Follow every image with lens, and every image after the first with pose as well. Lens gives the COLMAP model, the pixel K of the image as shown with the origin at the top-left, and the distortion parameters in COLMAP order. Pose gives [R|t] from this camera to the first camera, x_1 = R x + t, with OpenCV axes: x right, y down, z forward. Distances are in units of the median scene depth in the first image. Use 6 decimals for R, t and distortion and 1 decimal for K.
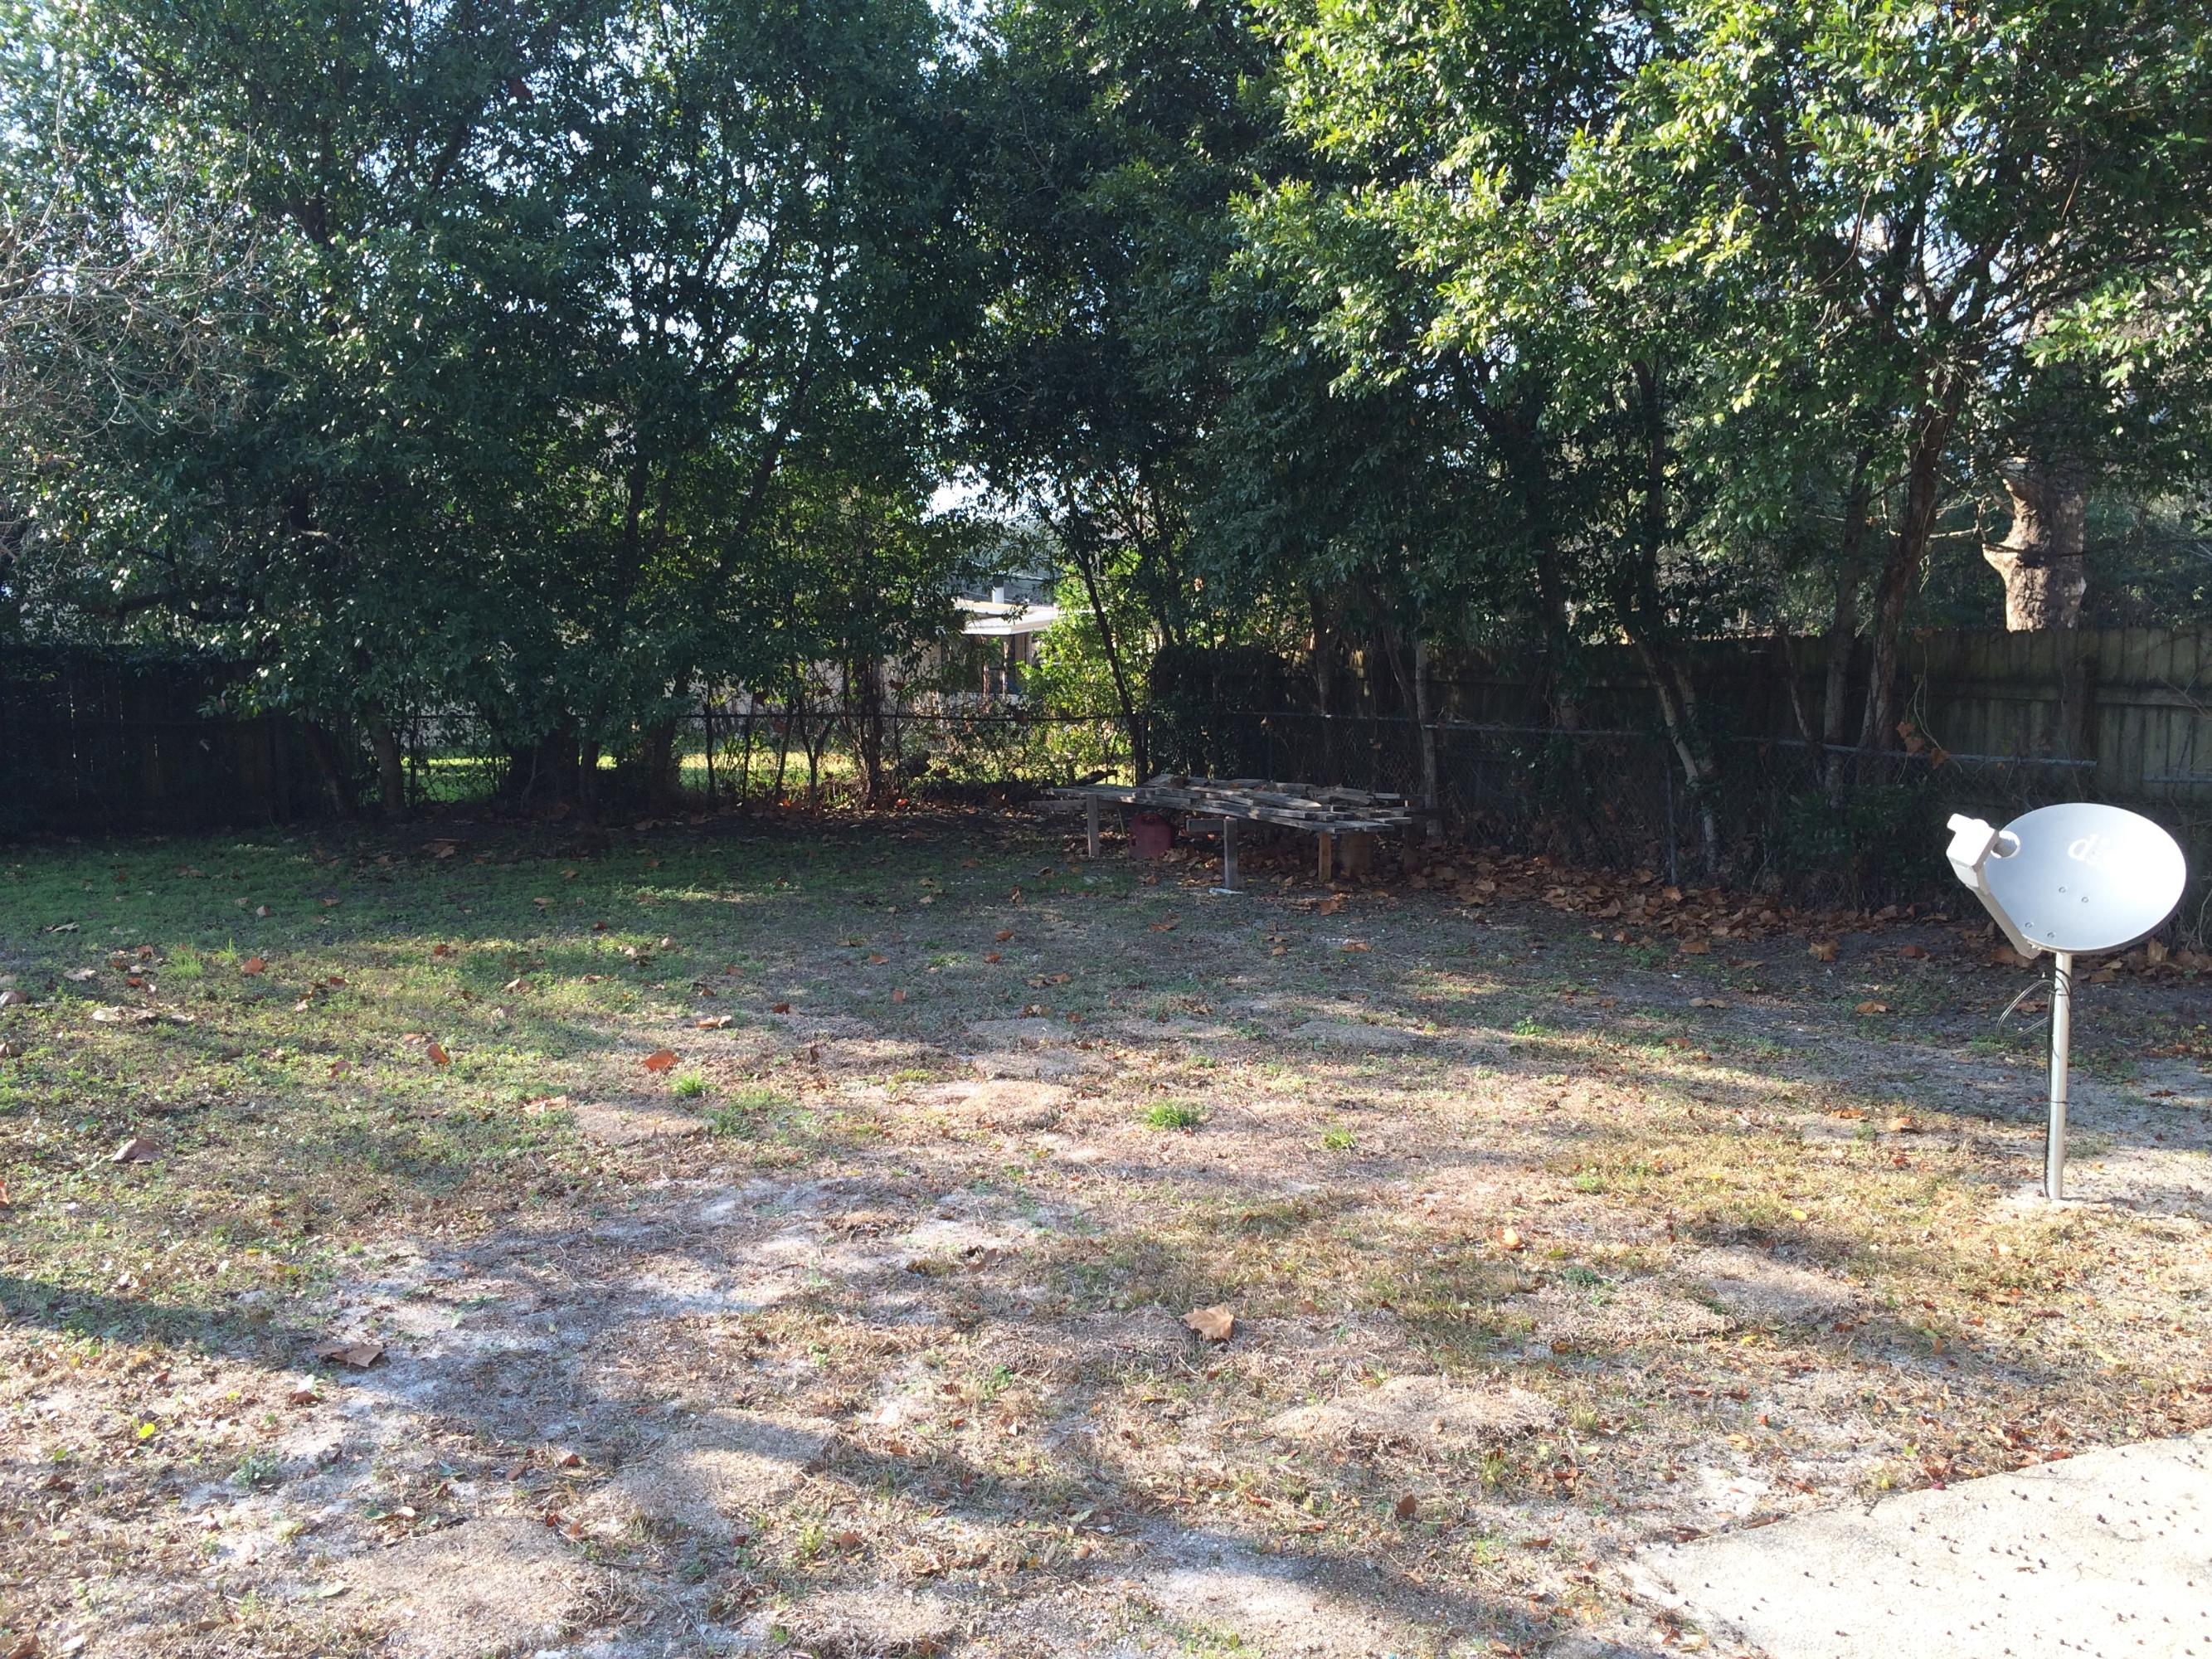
lens RADIAL K [[1867.4, 0, 1104.4], [0, 1867.4, 827.4], [0, 0, 1]] dist [0.073627, -0.004580]
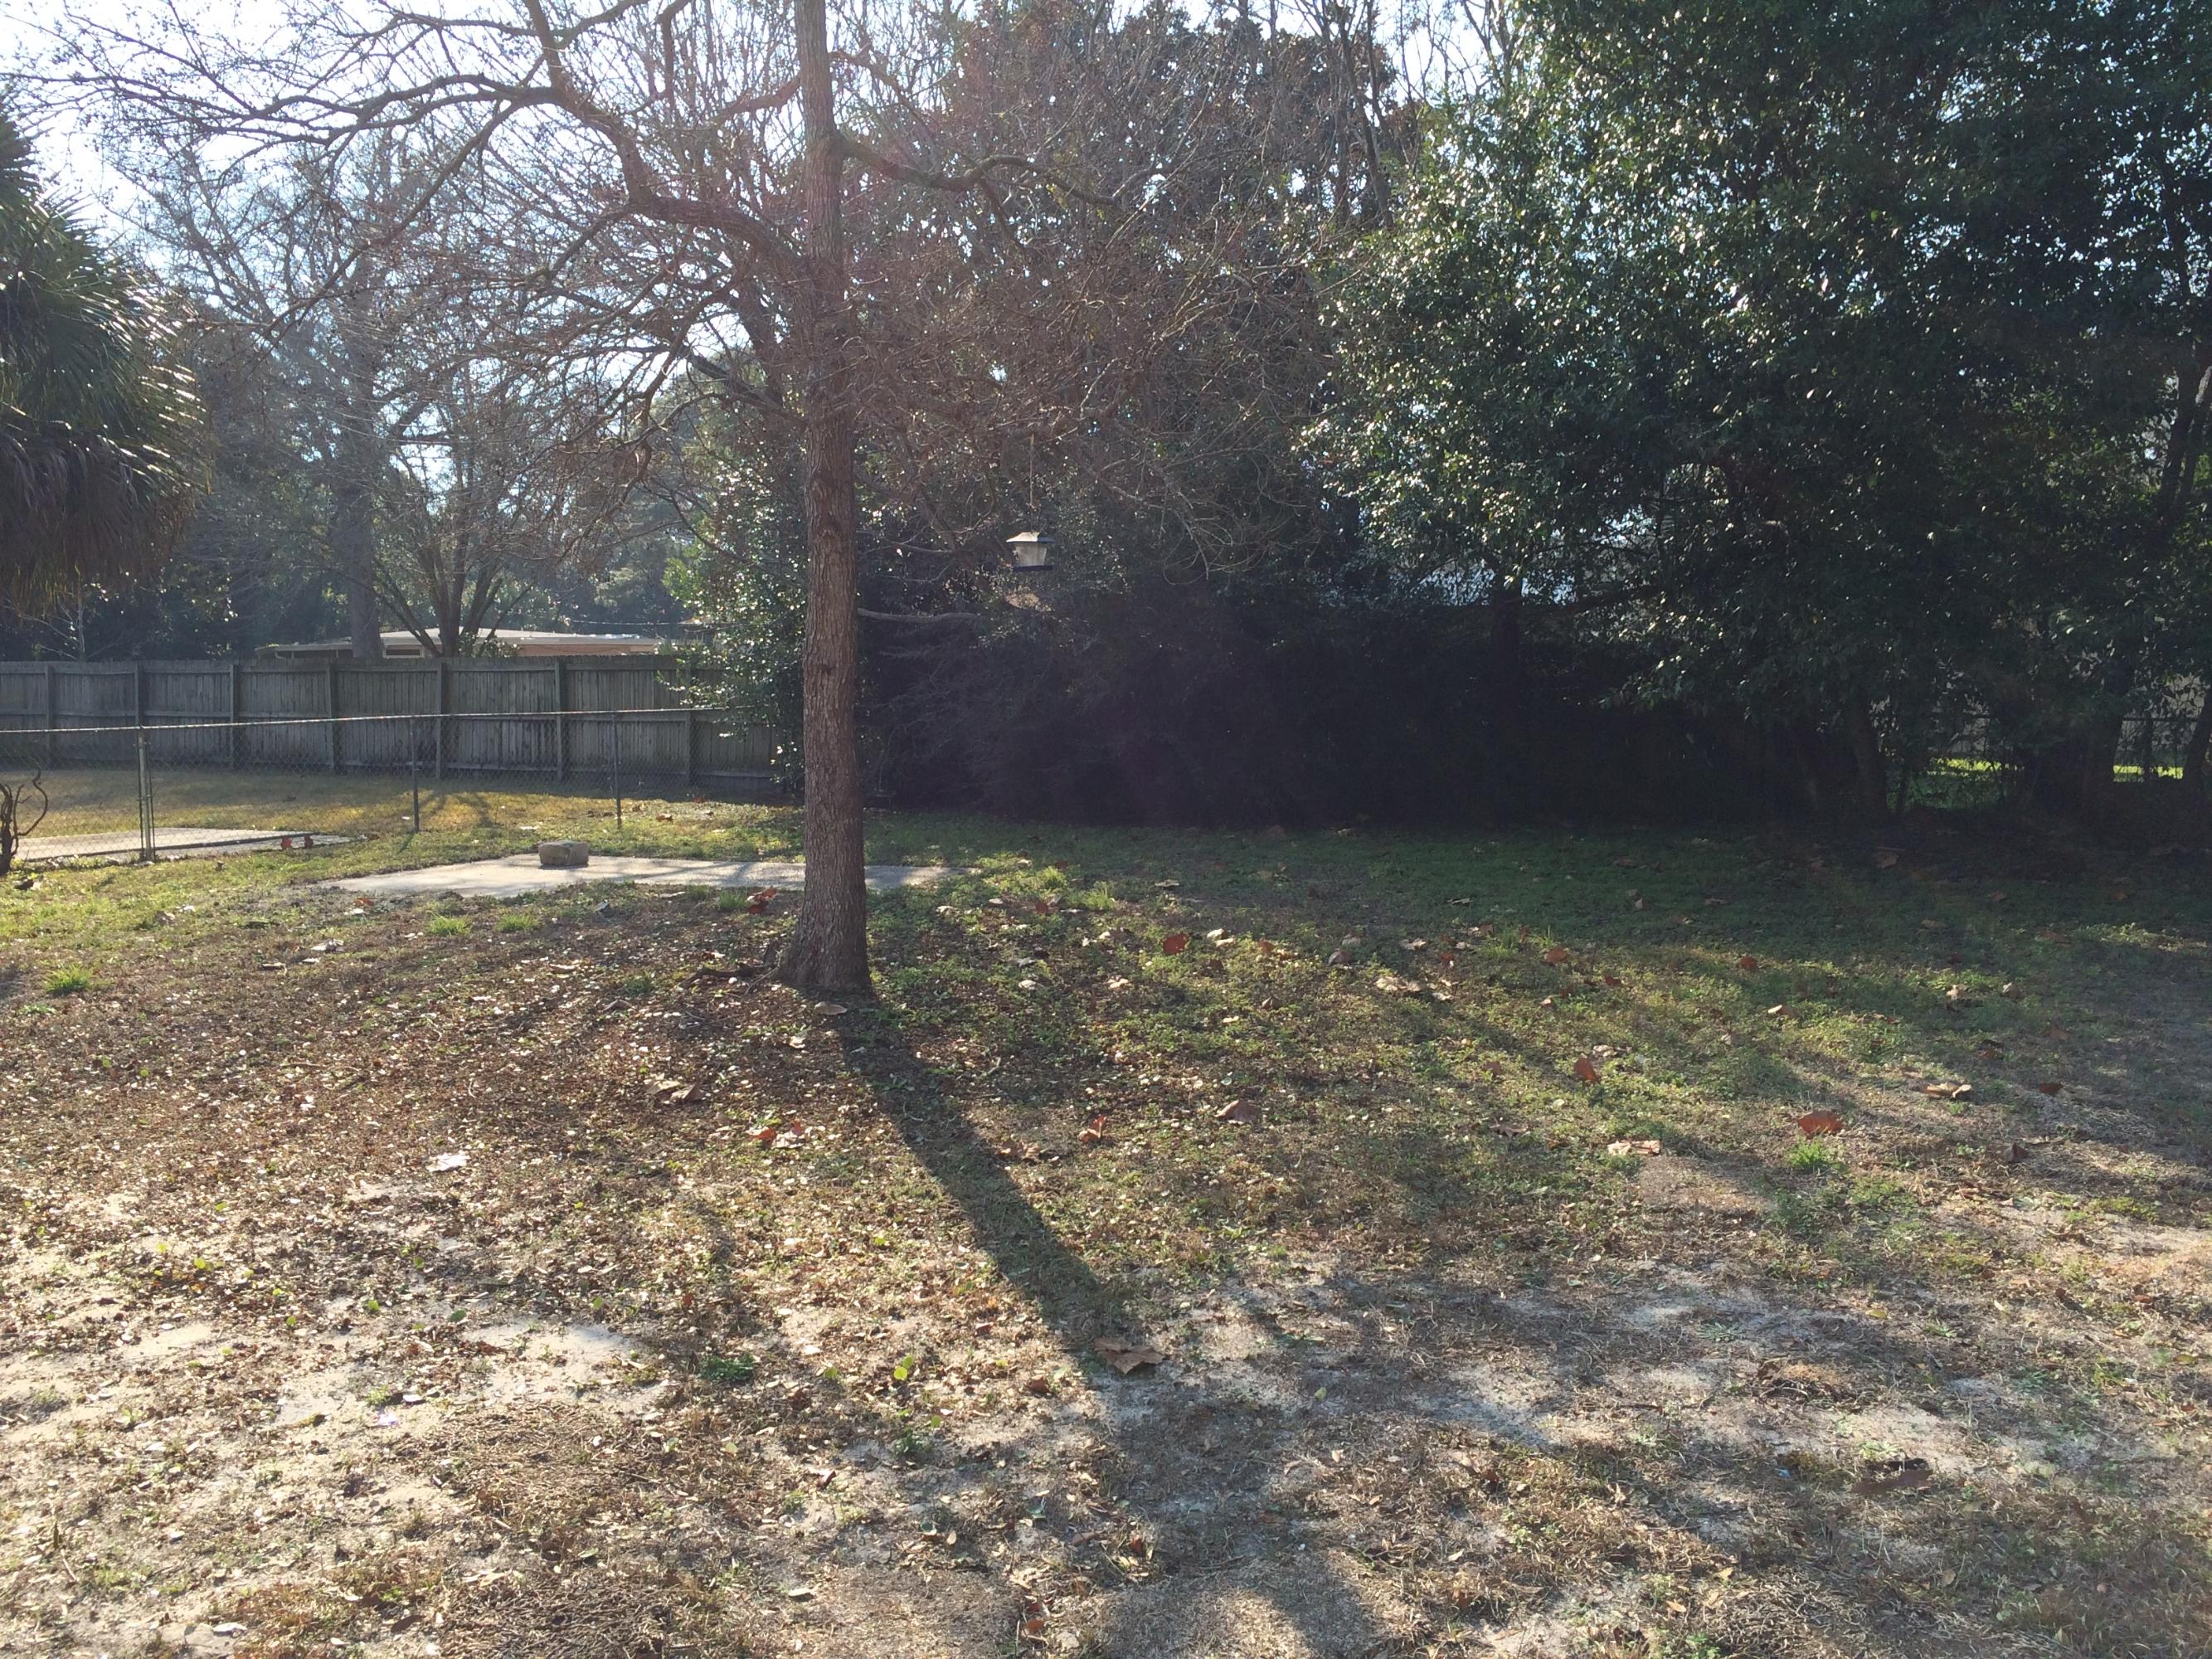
lens RADIAL K [[1867.4, 0, 1105.4], [0, 1867.4, 833.1], [0, 0, 1]] dist [0.073627, -0.004580]
pose [[0.688744, 0.071158, -0.721504, 0.226264], [-0.069492, 0.997069, 0.031999, -0.016952], [0.721667, 0.028100, 0.691670, 0.265985]]
